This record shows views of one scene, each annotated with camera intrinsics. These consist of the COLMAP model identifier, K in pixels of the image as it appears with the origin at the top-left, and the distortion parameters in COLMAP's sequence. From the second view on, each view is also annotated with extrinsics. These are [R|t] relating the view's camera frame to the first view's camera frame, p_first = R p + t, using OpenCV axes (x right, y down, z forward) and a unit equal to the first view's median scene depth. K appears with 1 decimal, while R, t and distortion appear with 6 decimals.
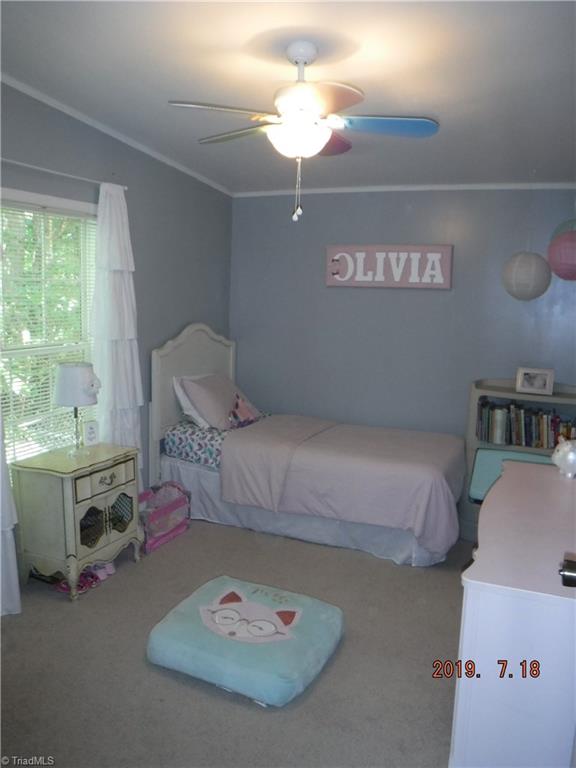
lens RADIAL K [[617.9, 0, 287.4], [0, 617.9, 363.4], [0, 0, 1]] dist [-0.120008, 0.056338]
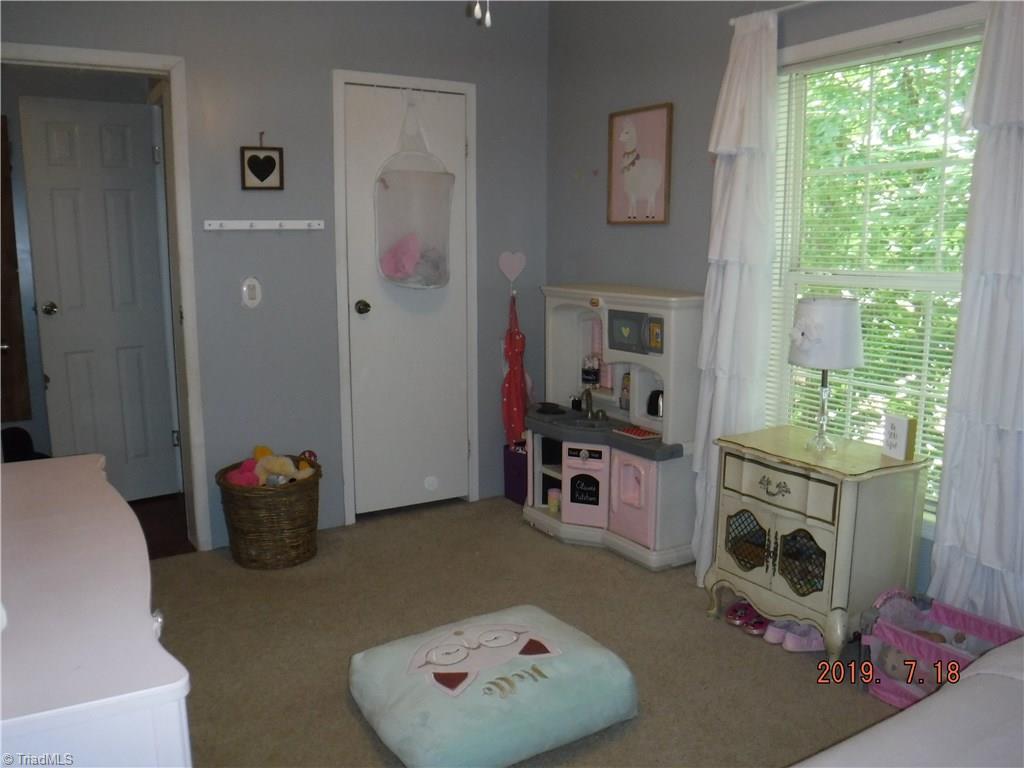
lens RADIAL K [[823.8, 0, 512.0], [0, 823.8, 384.0], [0, 0, 1]] dist [-0.120008, 0.056338]
pose [[-0.573032, 0.132837, -0.808696, 0.455380], [-0.092580, 0.969967, 0.224928, -0.064011], [0.814287, 0.203761, -0.543524, 1.078273]]
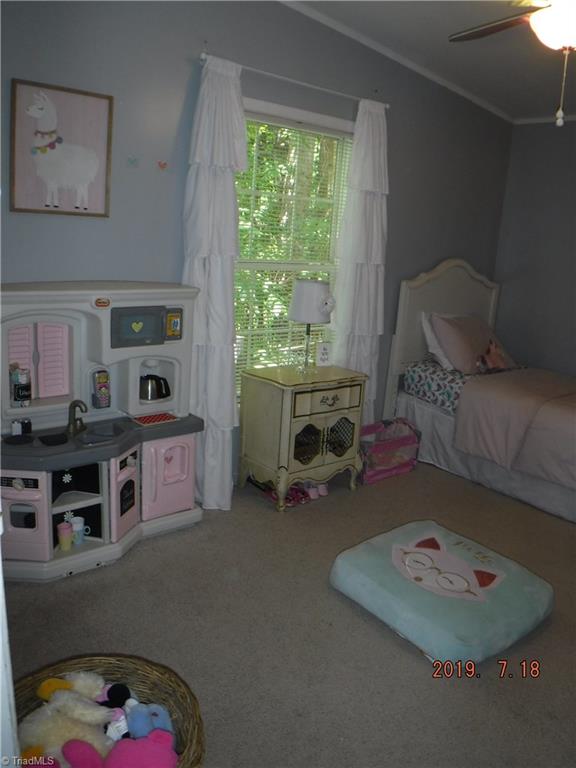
lens RADIAL K [[617.9, 0, 287.4], [0, 617.9, 363.4], [0, 0, 1]] dist [-0.120008, 0.056338]
pose [[0.891323, 0.134739, -0.432885, 0.061715], [-0.101924, 0.989928, 0.098257, 0.035560], [0.441764, -0.043457, 0.896078, 0.067212]]
